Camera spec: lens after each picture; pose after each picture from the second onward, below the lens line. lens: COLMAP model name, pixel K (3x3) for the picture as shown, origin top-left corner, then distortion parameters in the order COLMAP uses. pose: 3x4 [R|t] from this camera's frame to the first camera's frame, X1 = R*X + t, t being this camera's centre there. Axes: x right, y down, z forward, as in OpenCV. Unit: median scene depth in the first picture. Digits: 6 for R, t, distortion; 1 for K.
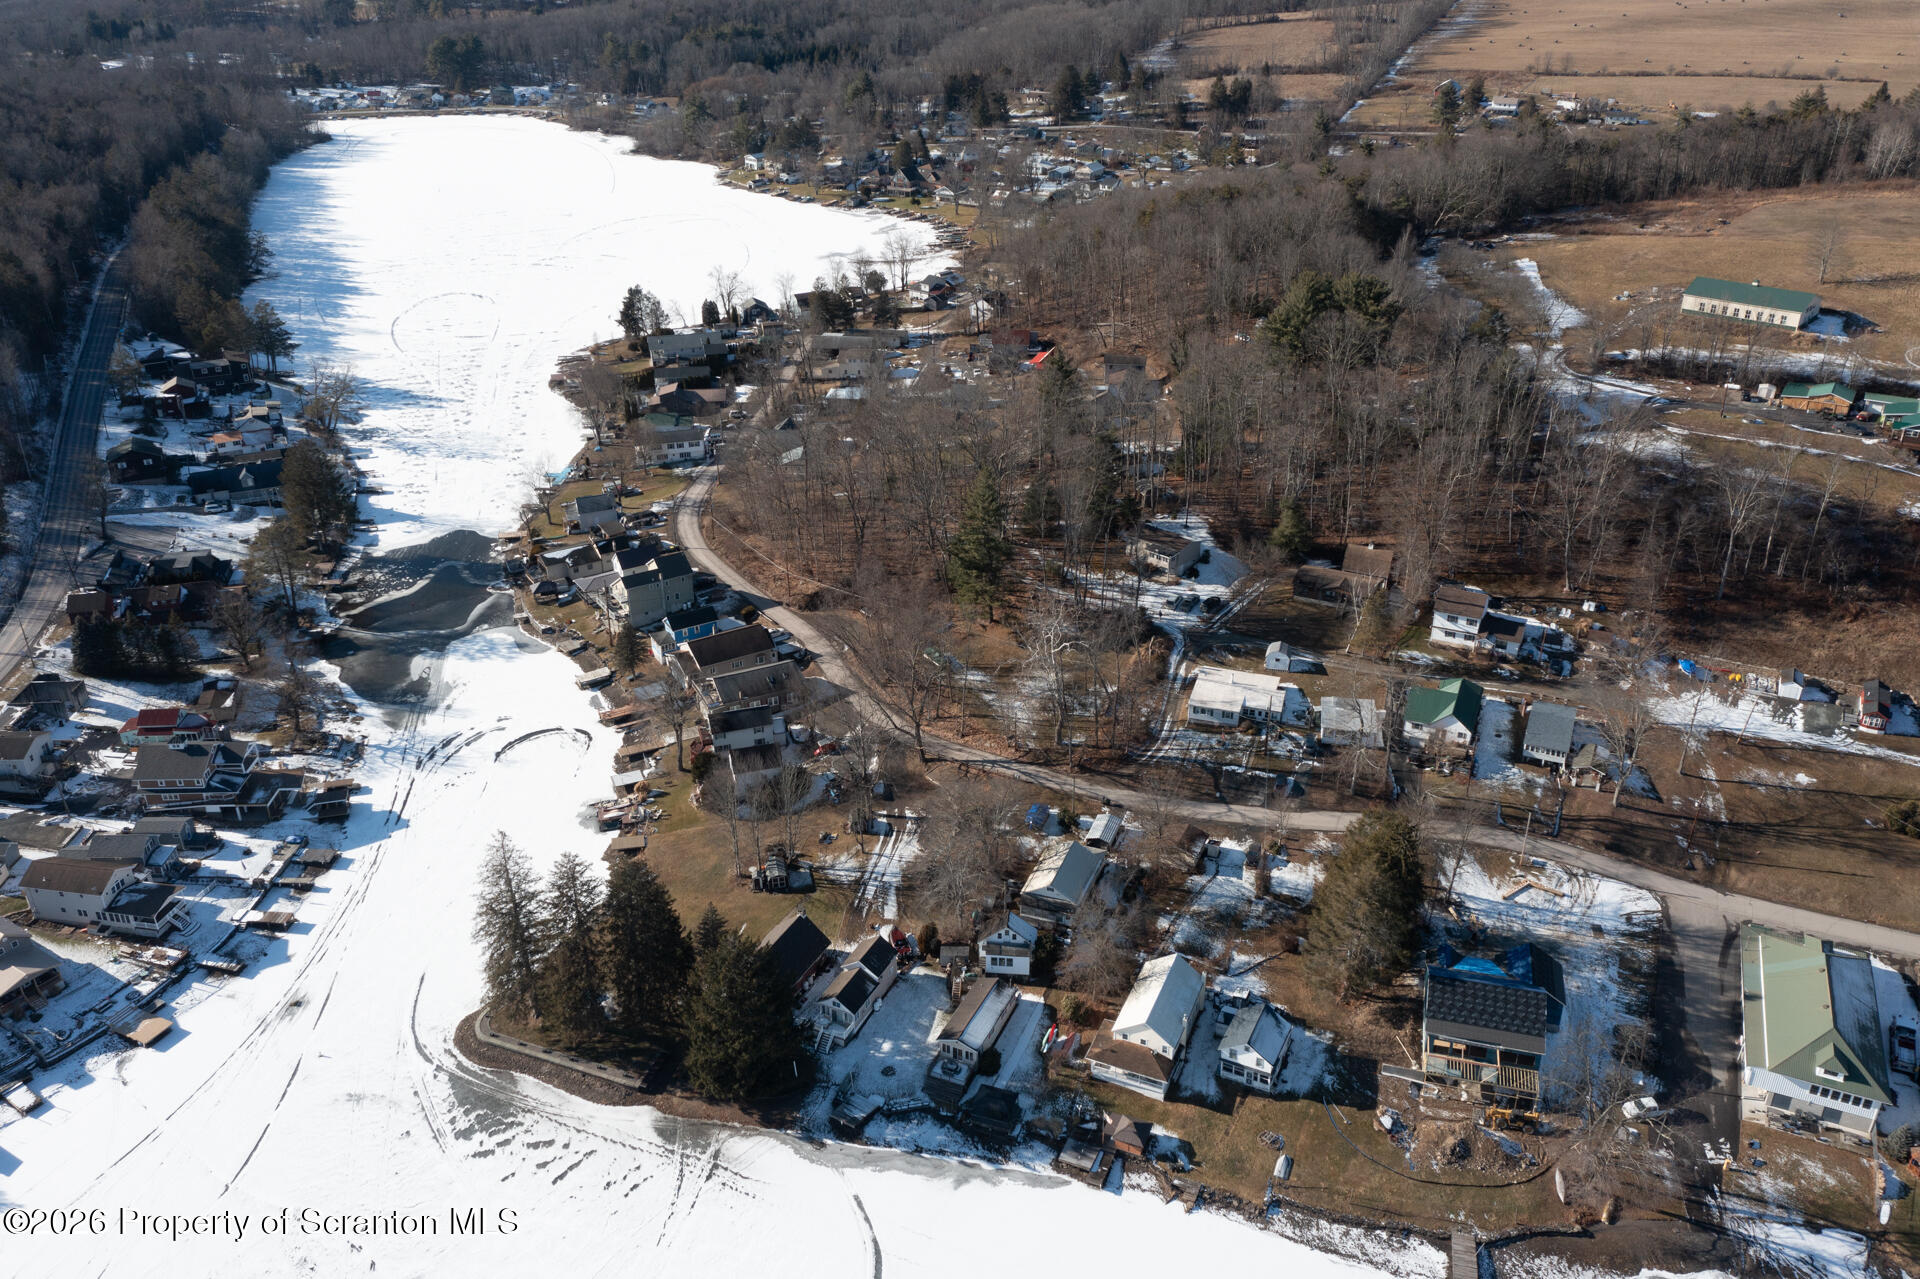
lens RADIAL K [[1534.3, 0, 960.0], [0, 1534.3, 639.5], [0, 0, 1]] dist [0.002506, 0.001732]
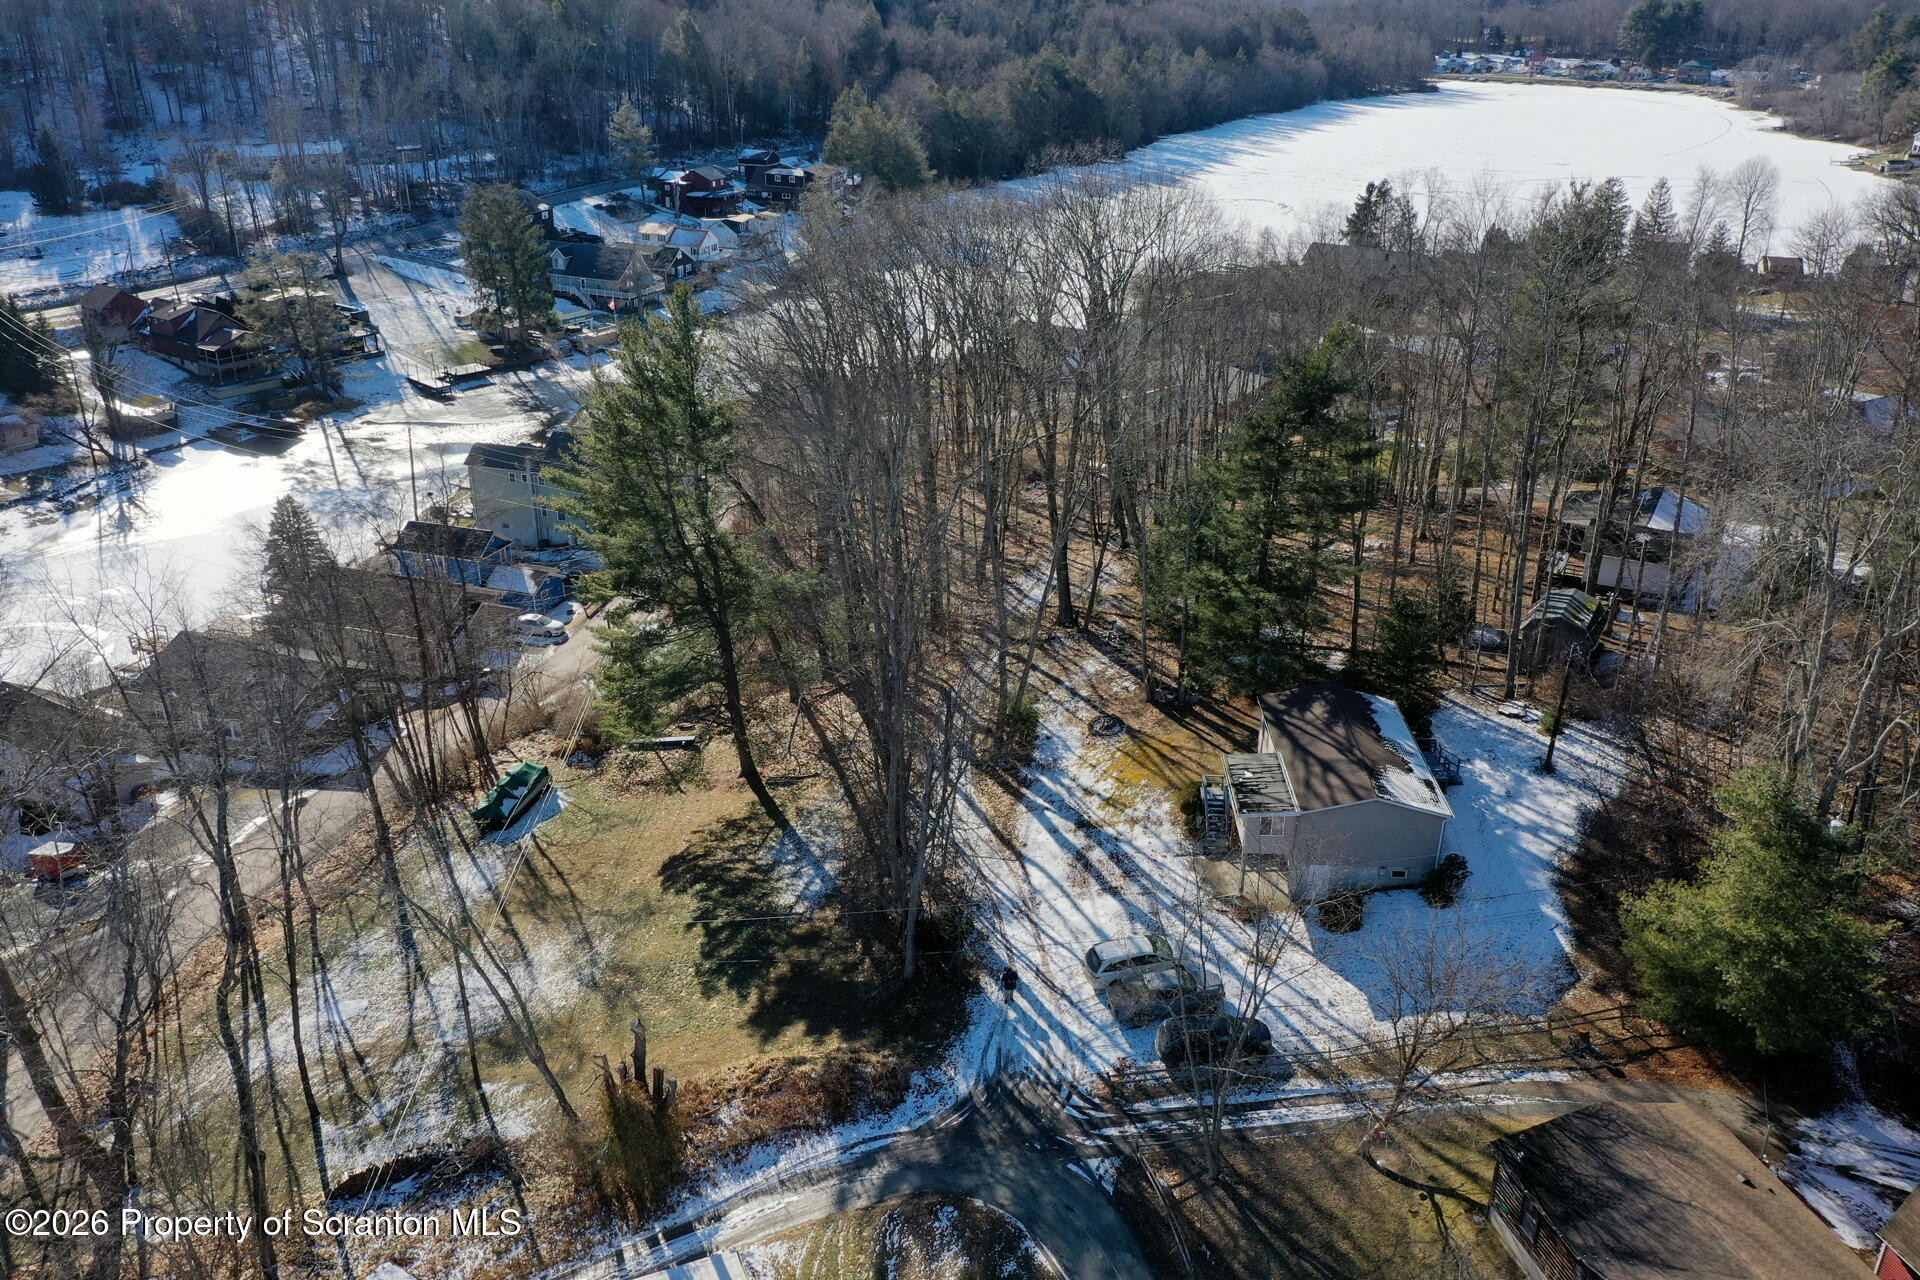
lens RADIAL K [[1531.8, 0, 960.0], [0, 1531.8, 640.0], [0, 0, 1]] dist [0.016817, -0.000900]
pose [[0.661827, 0.320783, -0.677557, 0.238198], [-0.354376, 0.930335, 0.094308, -0.076576], [0.660607, 0.177694, 0.729399, 0.663491]]
